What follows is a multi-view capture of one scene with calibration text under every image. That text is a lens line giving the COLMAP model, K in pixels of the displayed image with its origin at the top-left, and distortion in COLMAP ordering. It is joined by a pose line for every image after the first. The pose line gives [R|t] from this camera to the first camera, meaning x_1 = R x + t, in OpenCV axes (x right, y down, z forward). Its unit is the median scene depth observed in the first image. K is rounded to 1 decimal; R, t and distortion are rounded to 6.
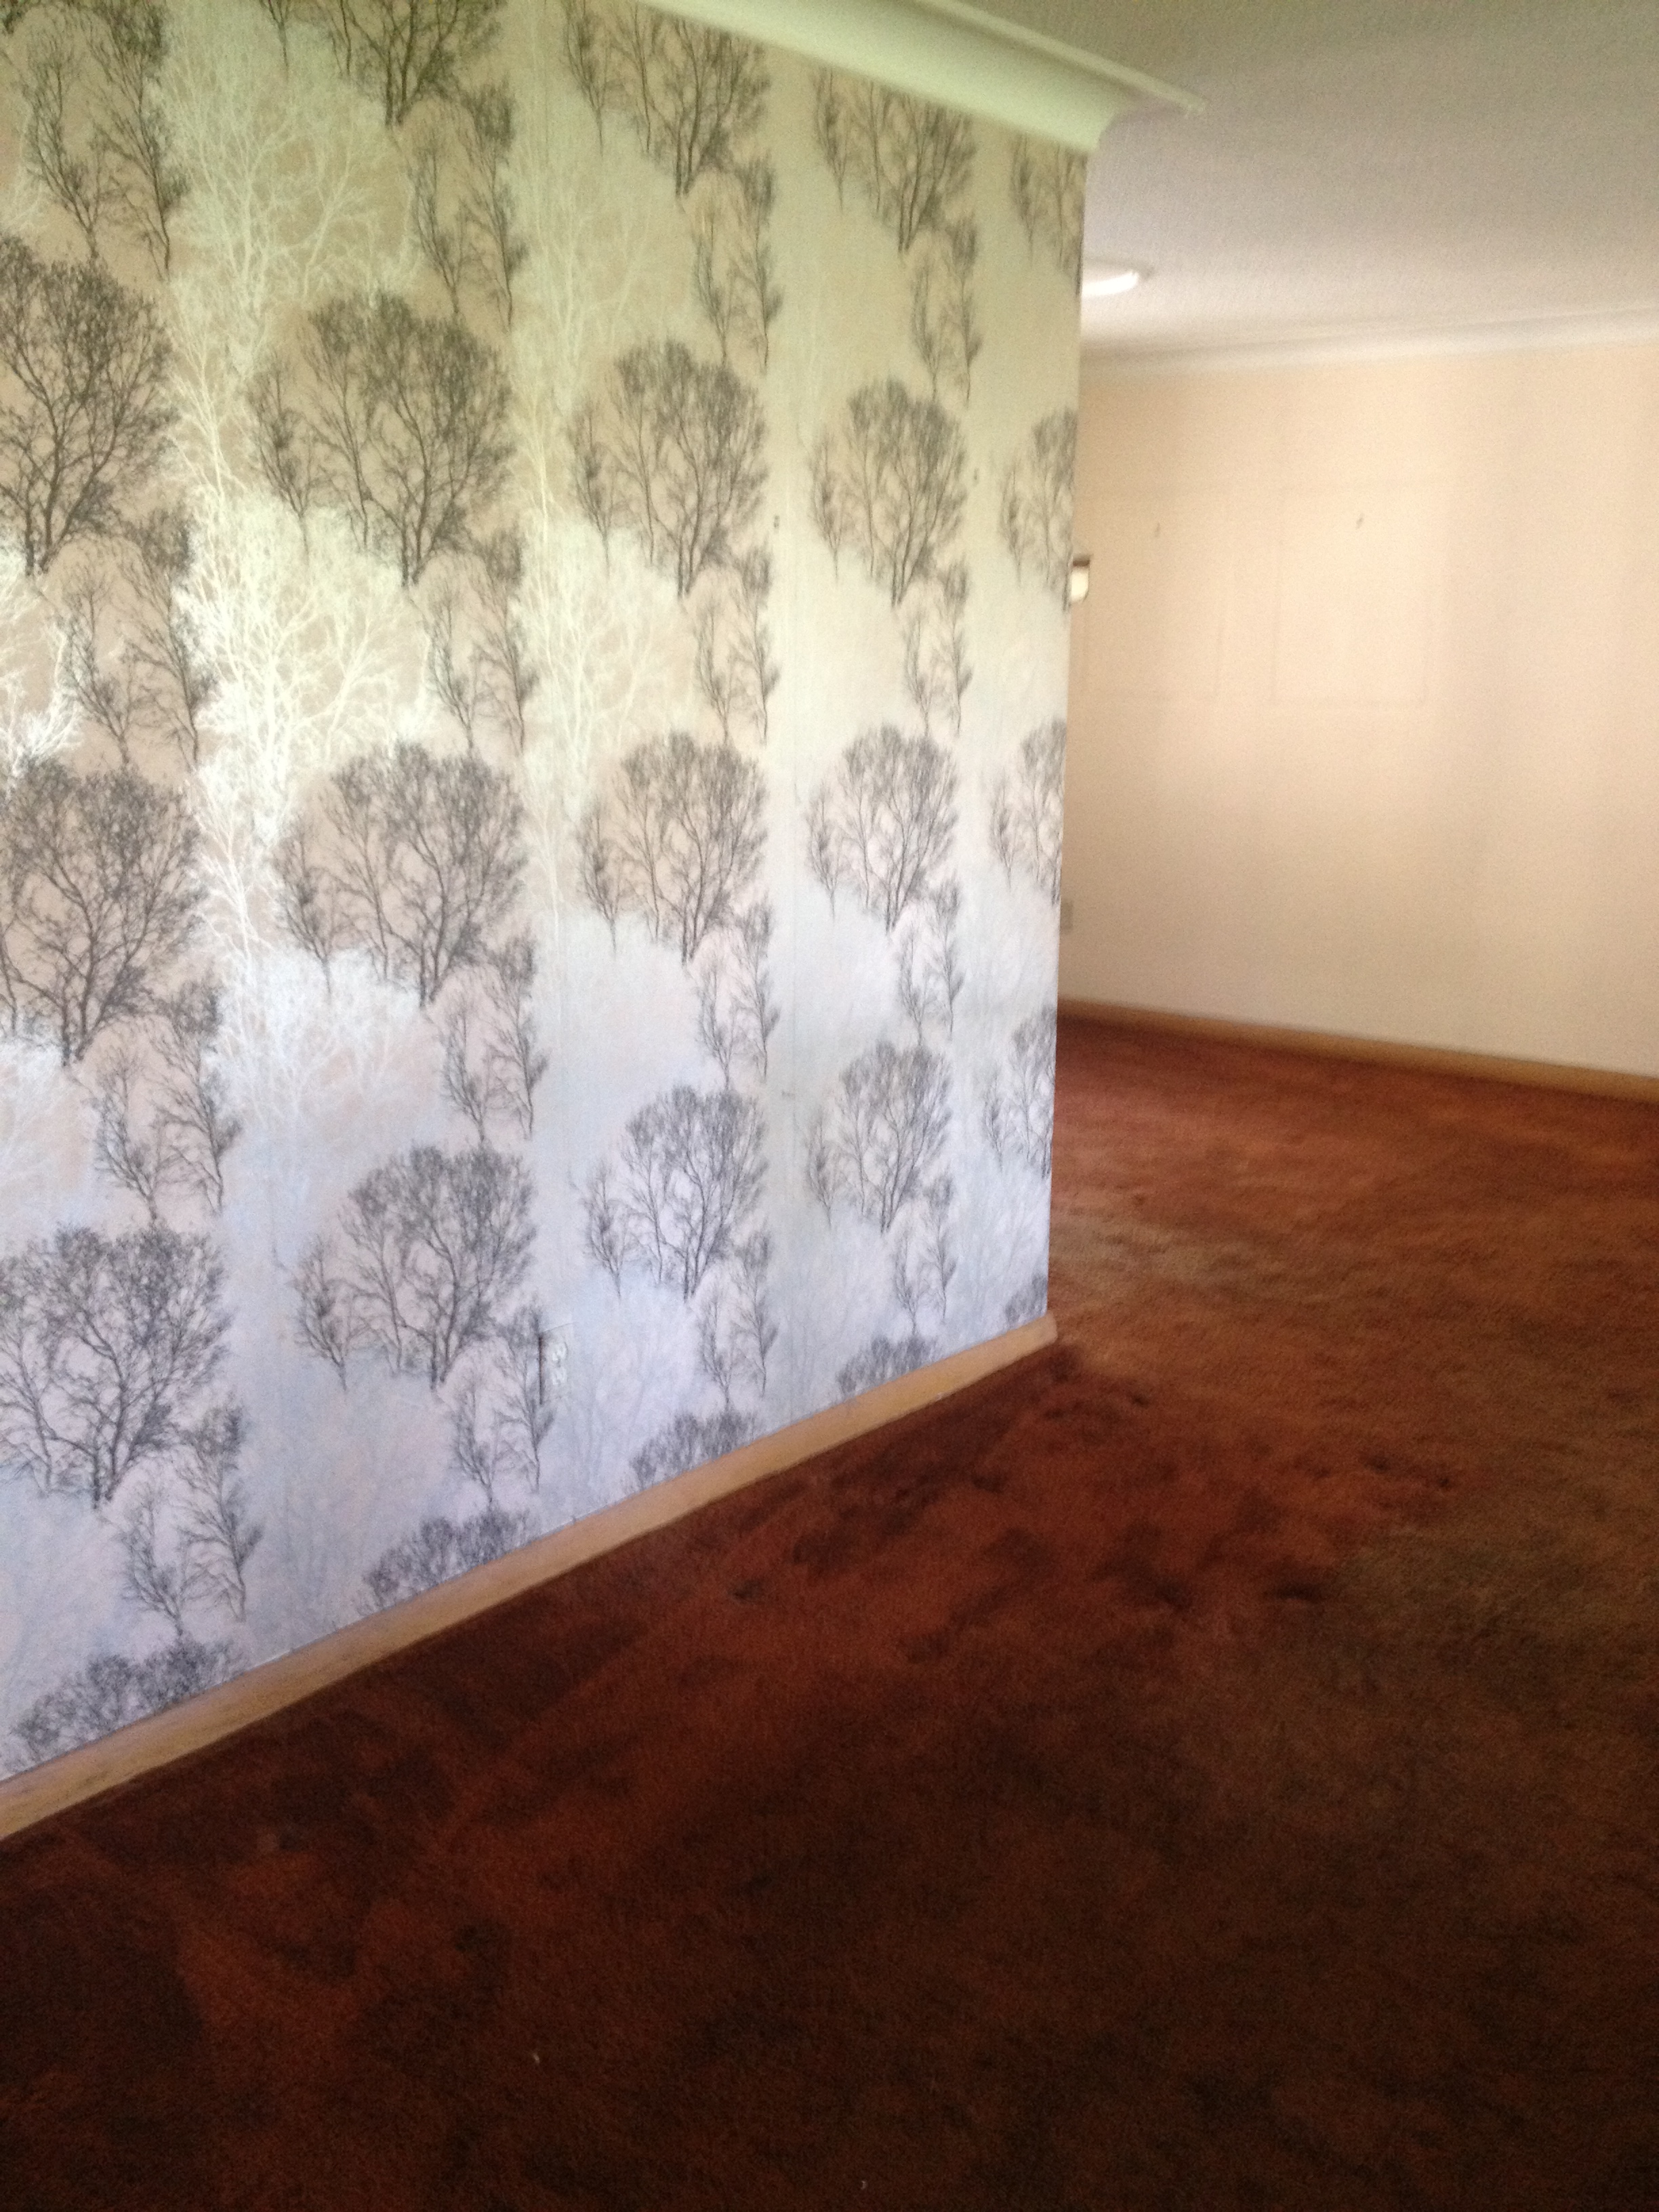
lens RADIAL K [[2353.4, 0, 828.7], [0, 2353.4, 1339.0], [0, 0, 1]] dist [-0.007619, -0.125025]
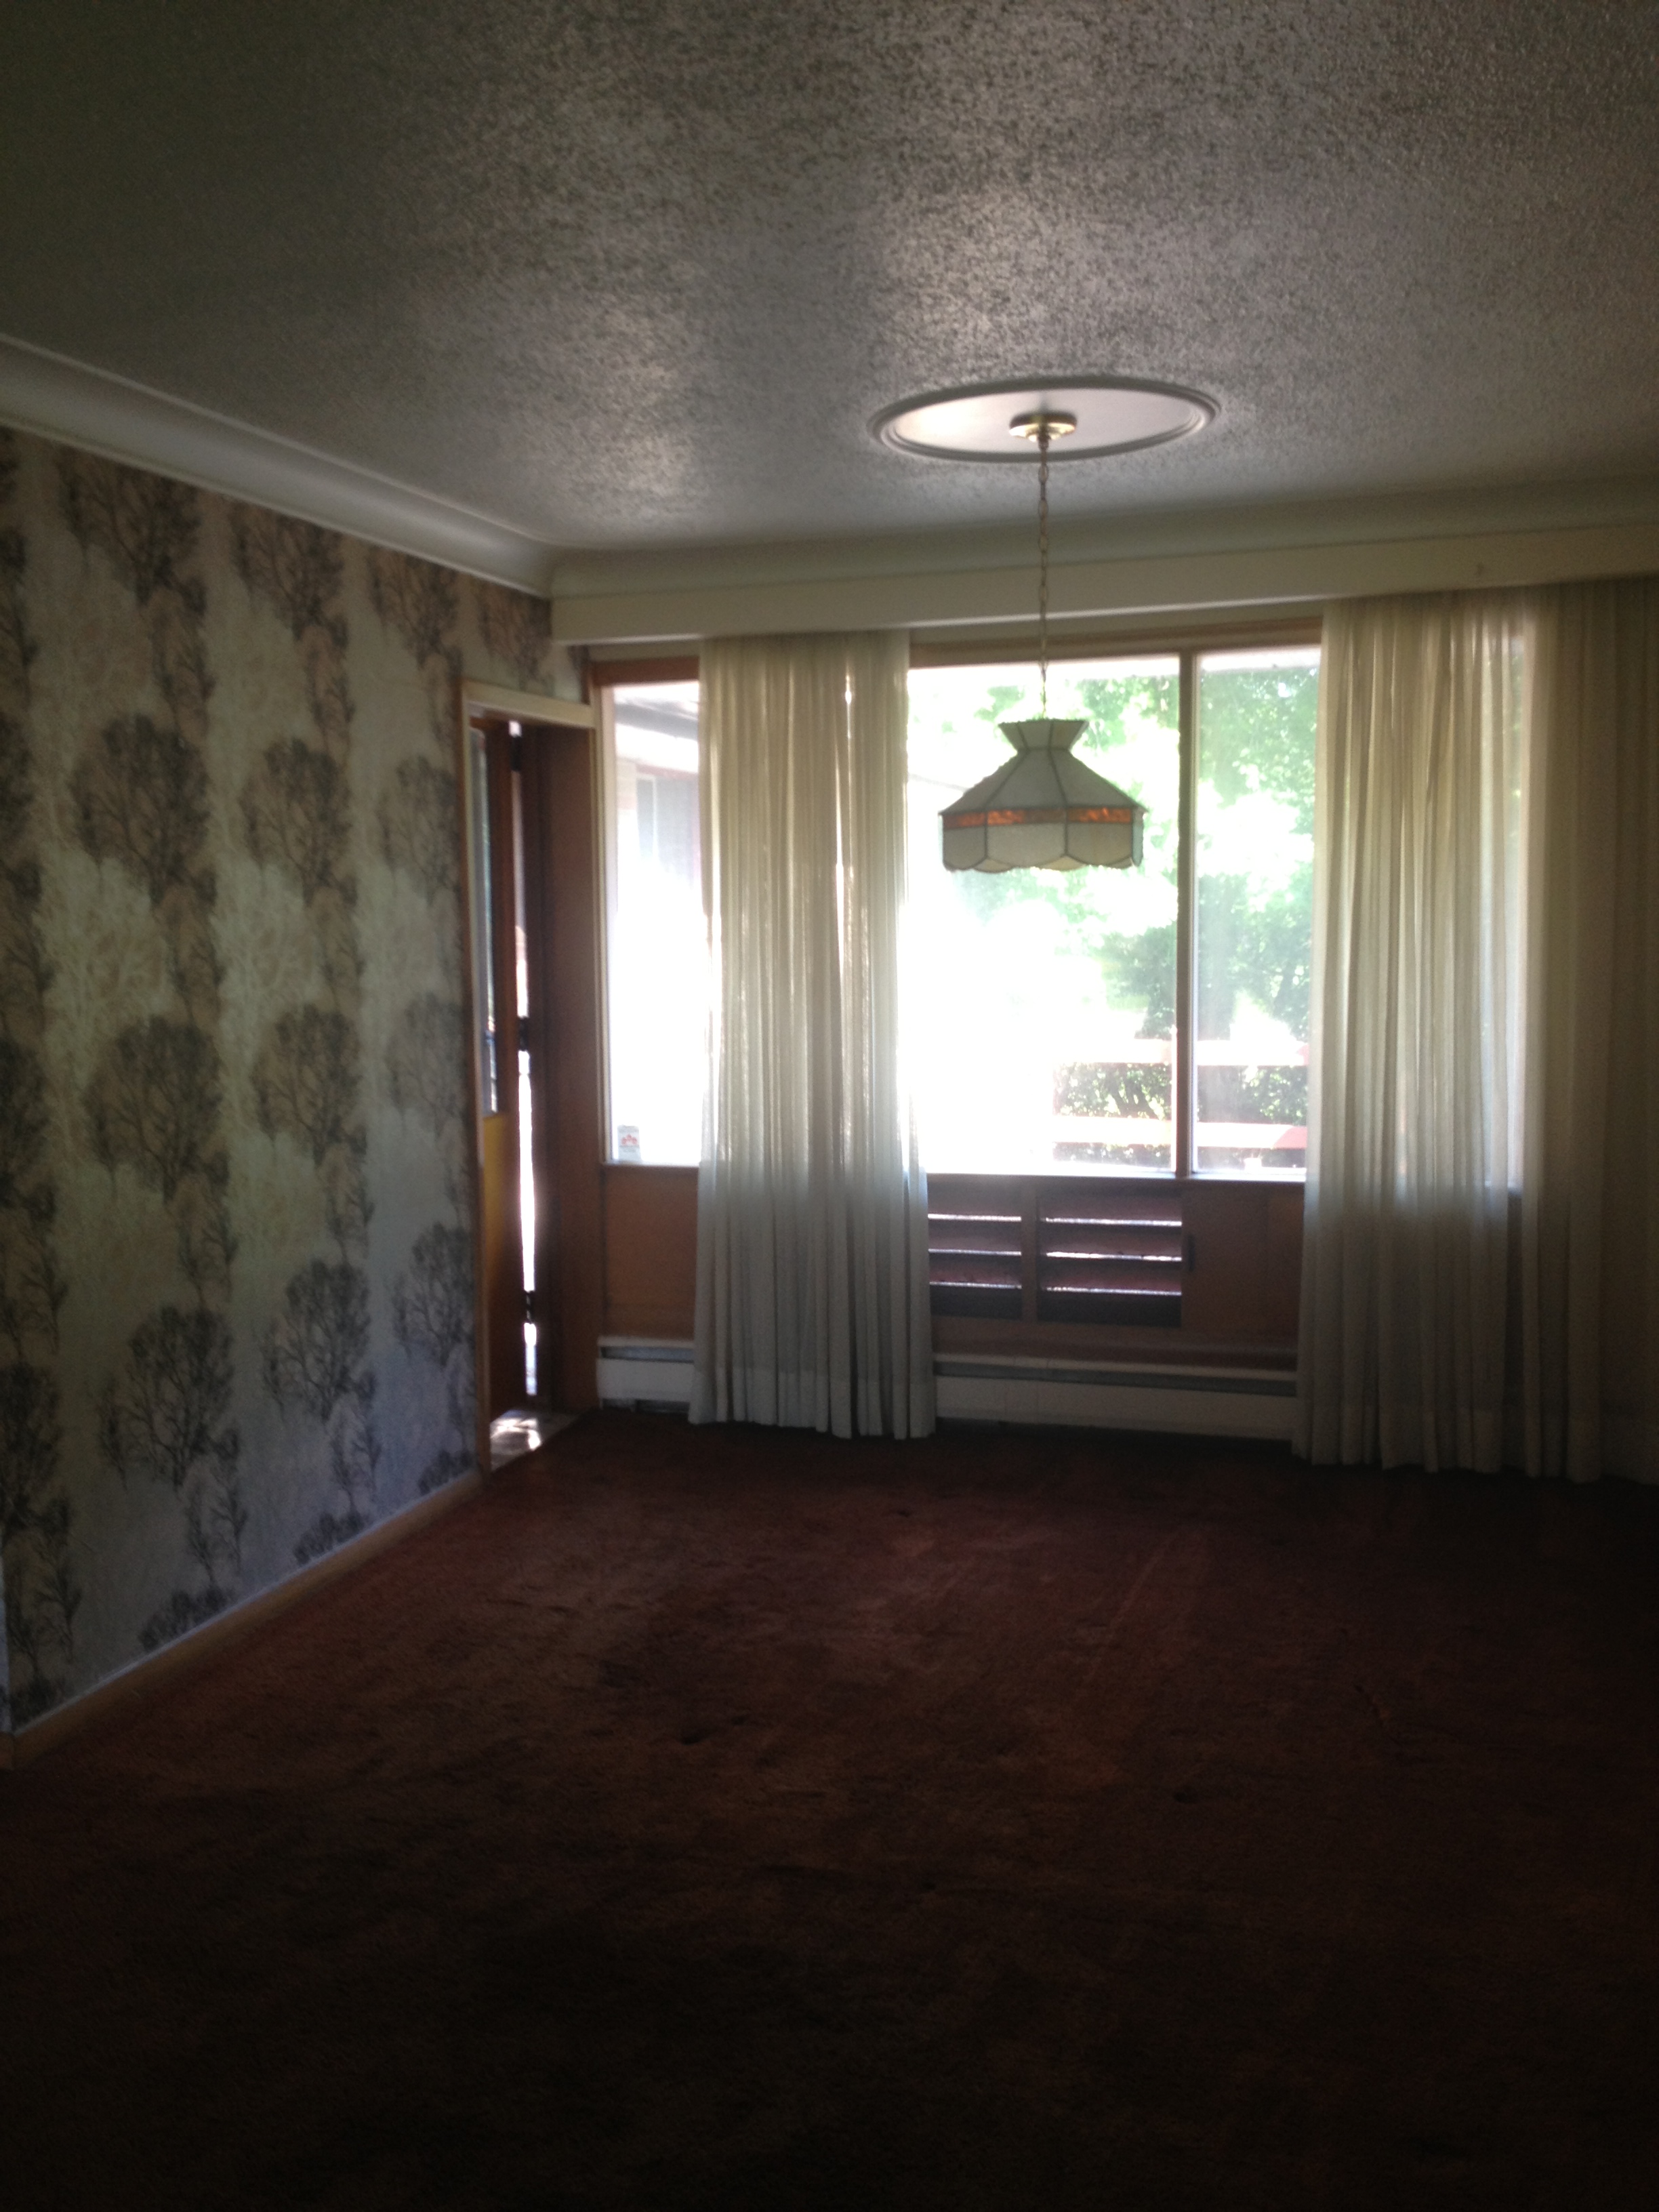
lens RADIAL K [[2242.0, 0, 829.5], [0, 2242.0, 1106.0], [0, 0, 1]] dist [-0.184587, 0.006453]
pose [[0.942268, -0.054962, 0.330317, -0.211410], [0.122412, 0.974701, -0.187010, 0.083806], [-0.311682, 0.216649, 0.925158, -0.294242]]
